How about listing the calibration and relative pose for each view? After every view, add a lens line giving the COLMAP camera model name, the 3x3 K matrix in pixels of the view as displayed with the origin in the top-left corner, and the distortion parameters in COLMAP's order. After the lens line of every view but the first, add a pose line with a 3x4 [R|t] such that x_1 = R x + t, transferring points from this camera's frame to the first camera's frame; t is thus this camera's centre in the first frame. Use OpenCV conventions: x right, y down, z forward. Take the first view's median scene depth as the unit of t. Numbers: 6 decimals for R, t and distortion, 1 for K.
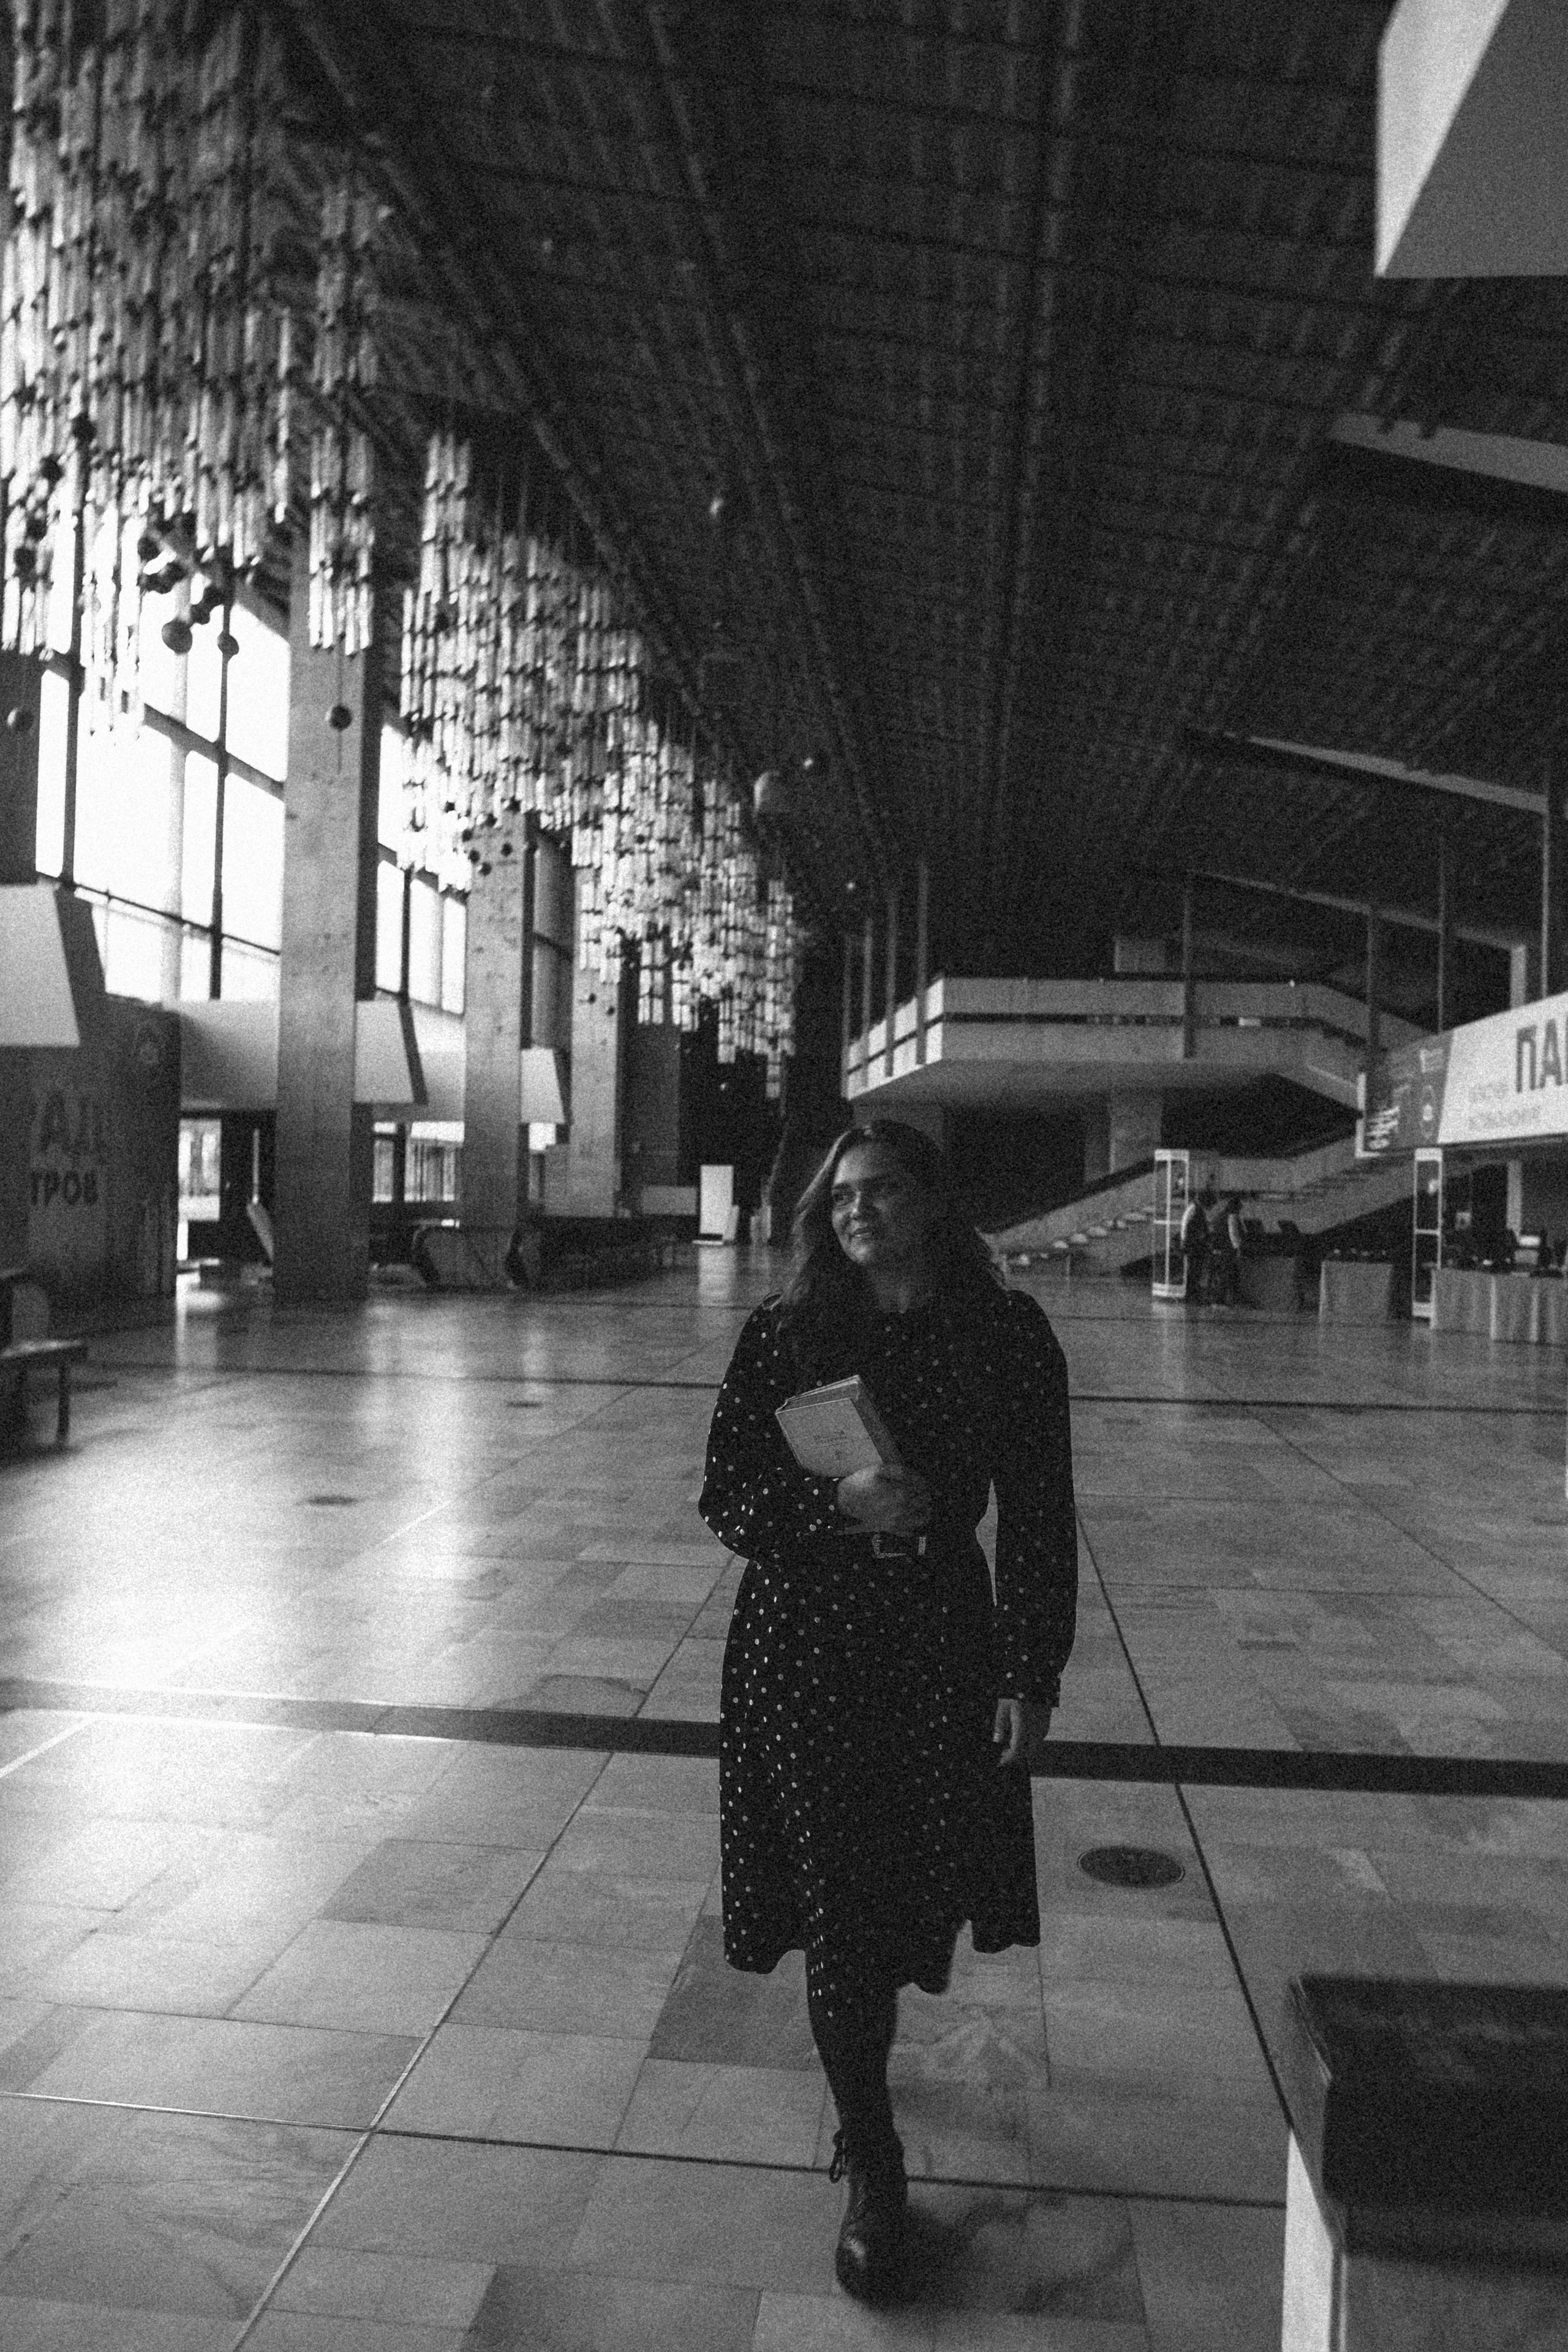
lens RADIAL K [[1702.9, 0, 747.7], [0, 1702.9, 1175.5], [0, 0, 1]] dist [-0.002157, 0.041620]
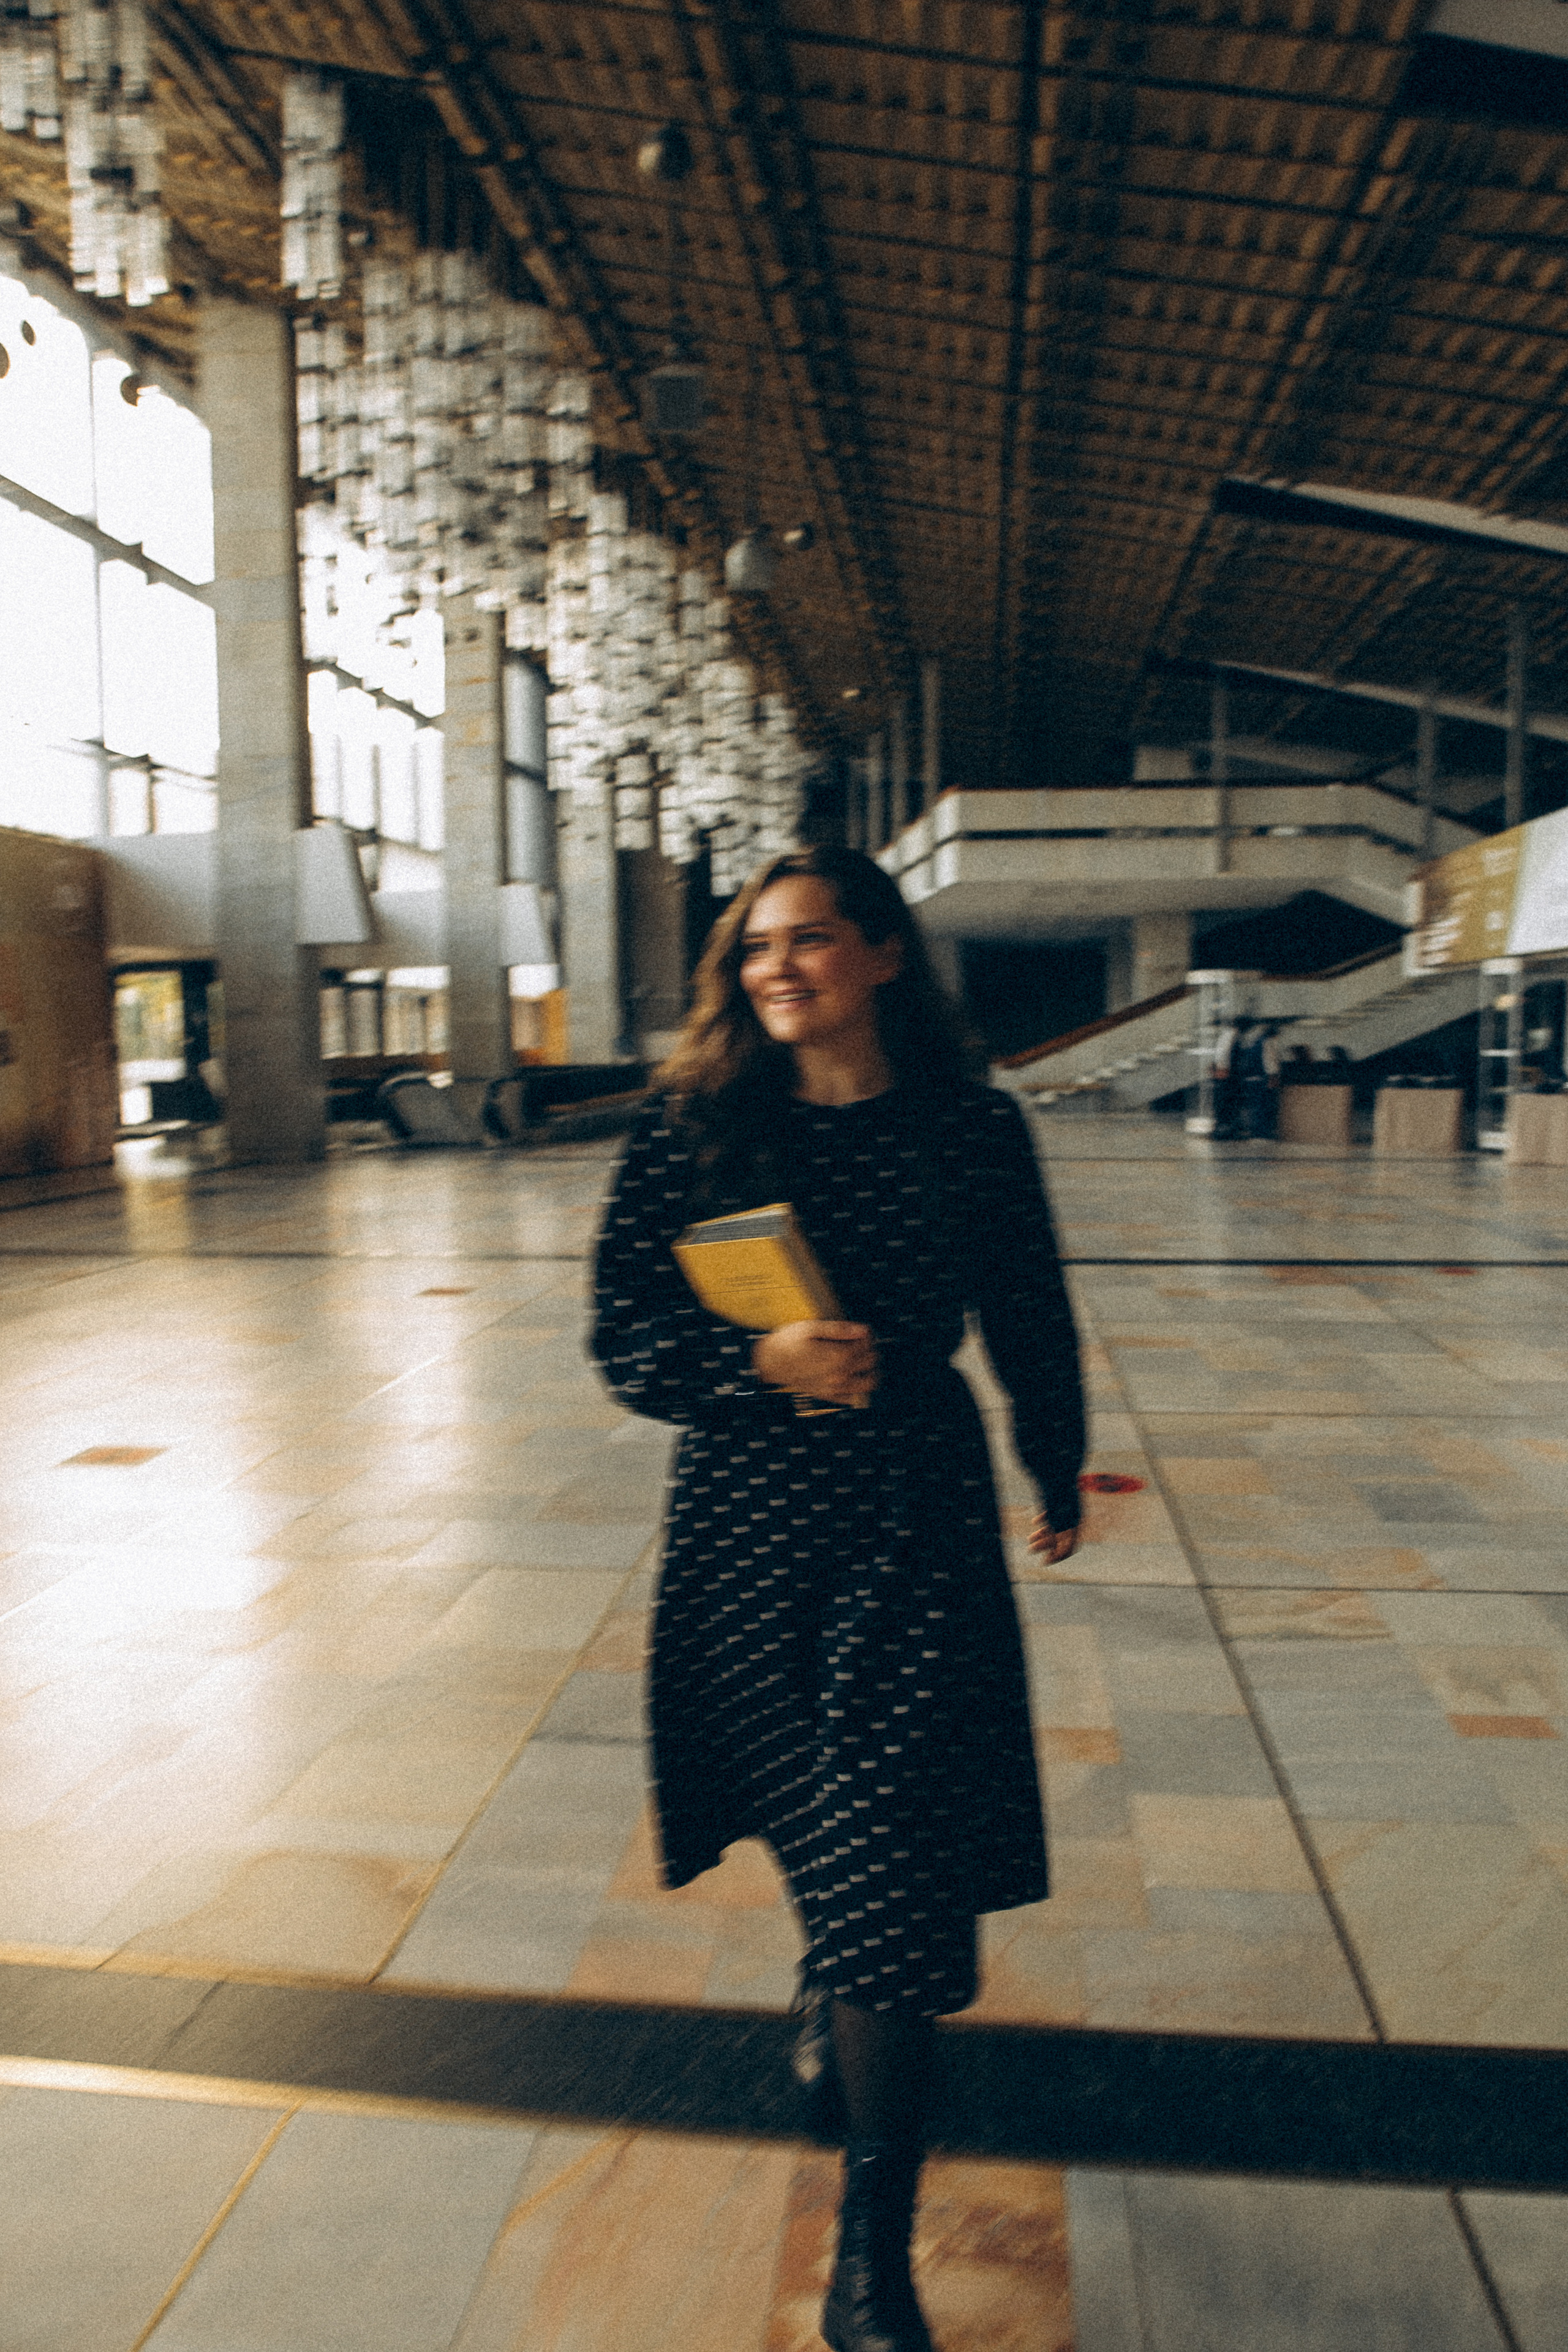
lens RADIAL K [[1669.0, 0, 784.0], [0, 1669.0, 1176.0], [0, 0, 1]] dist [-0.070163, 0.038227]
pose [[0.999541, -0.029537, 0.006716, 0.012884], [0.028795, 0.995343, 0.091994, 0.005371], [-0.009402, -0.091758, 0.995737, 0.106697]]
